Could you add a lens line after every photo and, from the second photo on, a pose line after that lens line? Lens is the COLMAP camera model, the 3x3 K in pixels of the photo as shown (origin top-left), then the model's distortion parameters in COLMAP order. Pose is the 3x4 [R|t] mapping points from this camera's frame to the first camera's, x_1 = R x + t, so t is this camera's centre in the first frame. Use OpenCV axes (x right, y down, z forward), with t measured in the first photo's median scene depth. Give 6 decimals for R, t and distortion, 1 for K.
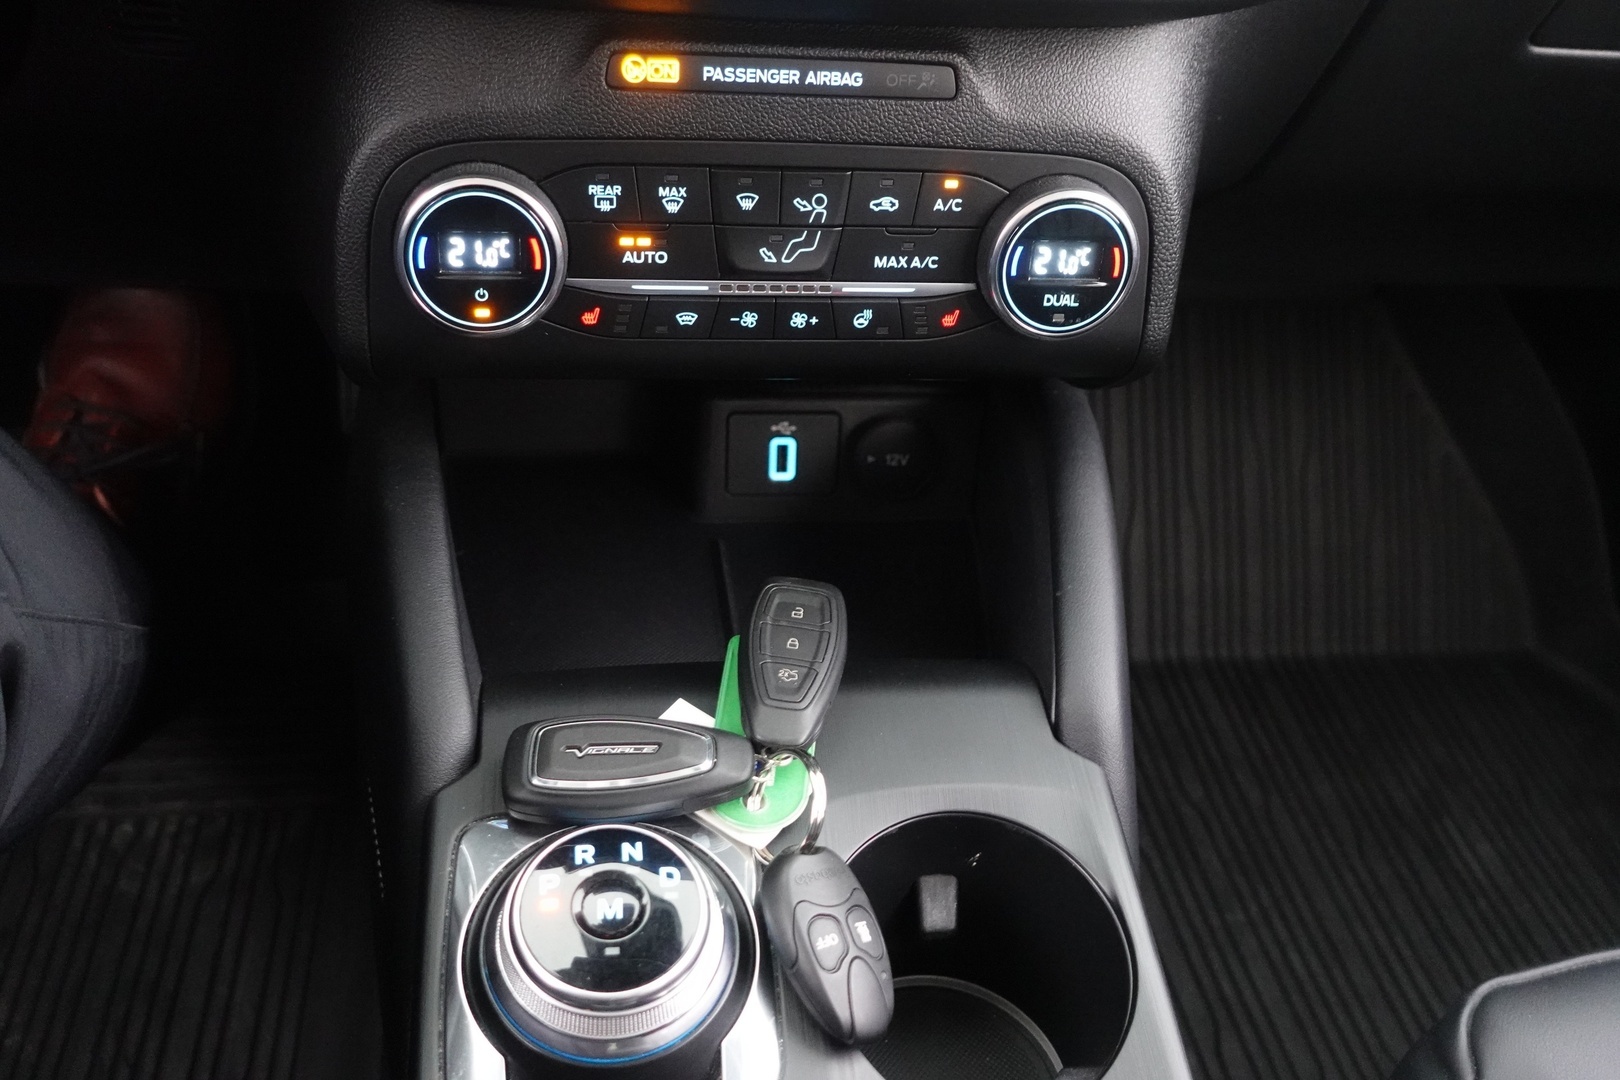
lens RADIAL K [[1437.8, 0, 811.6], [0, 1437.8, 538.2], [0, 0, 1]] dist [-0.017933, -0.000037]
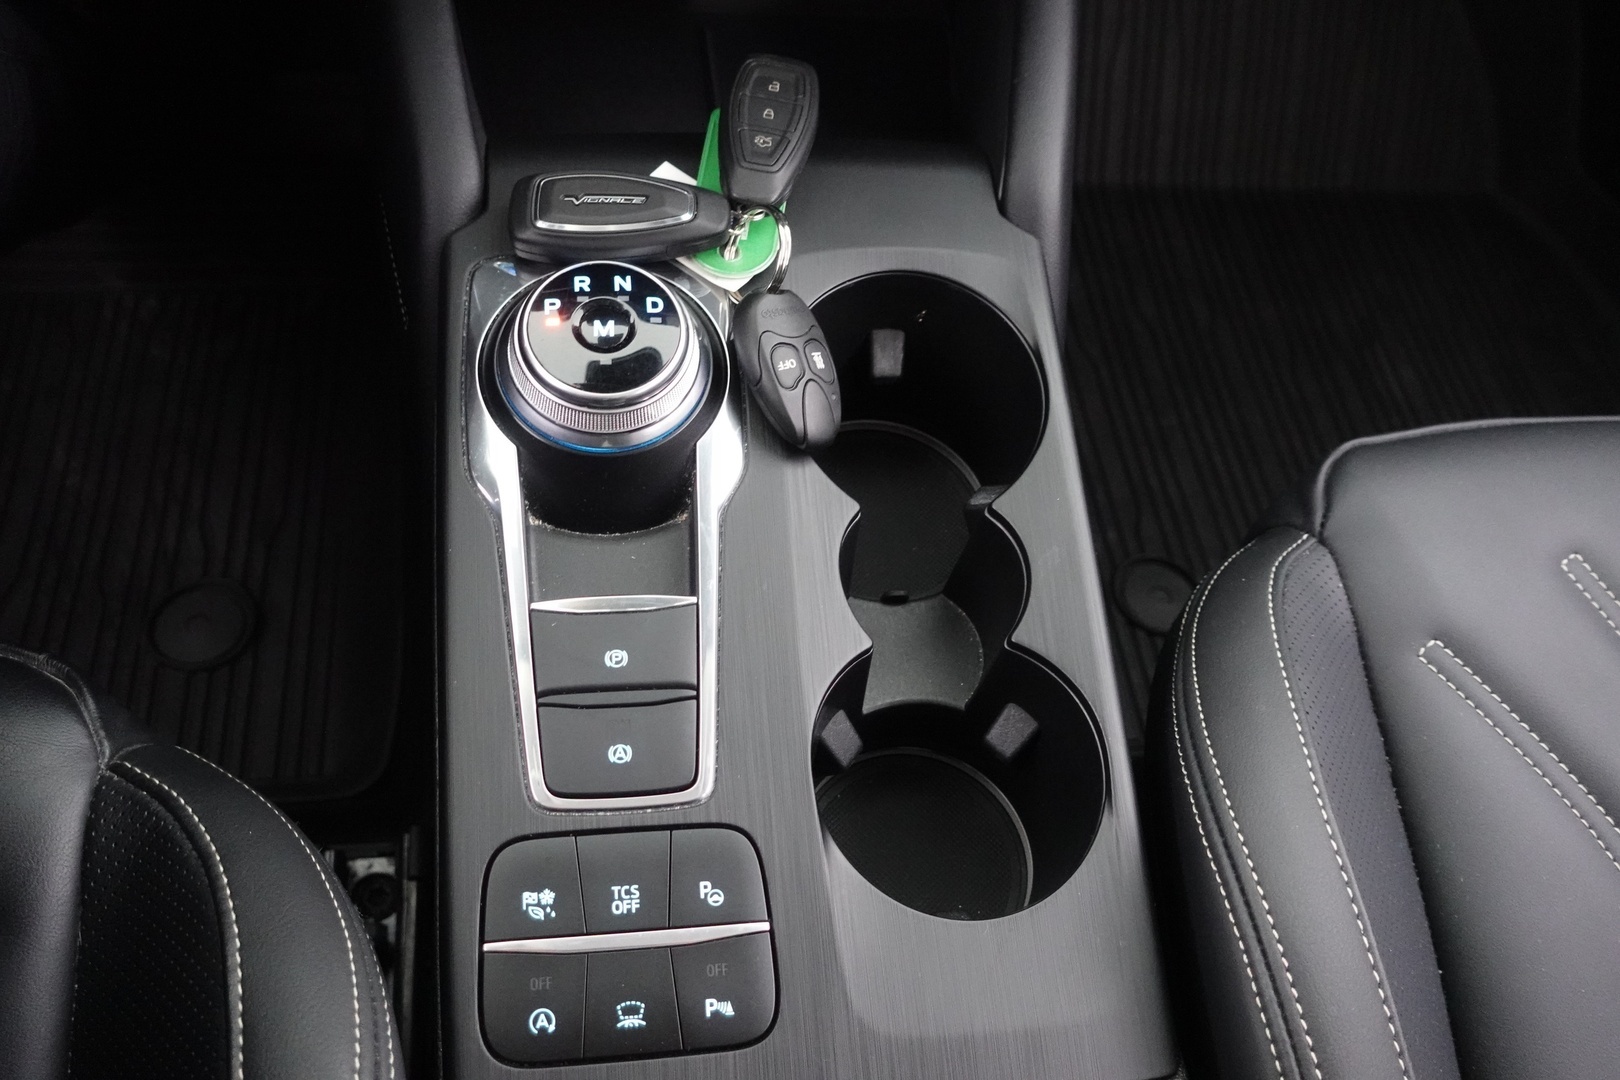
lens RADIAL K [[1437.8, 0, 805.2], [0, 1437.8, 542.9], [0, 0, 1]] dist [-0.017933, -0.000037]
pose [[0.999221, 0.038454, 0.008913, 0.018401], [-0.039331, 0.950758, 0.307428, 0.047992], [0.003348, -0.307539, 0.951530, -0.154101]]
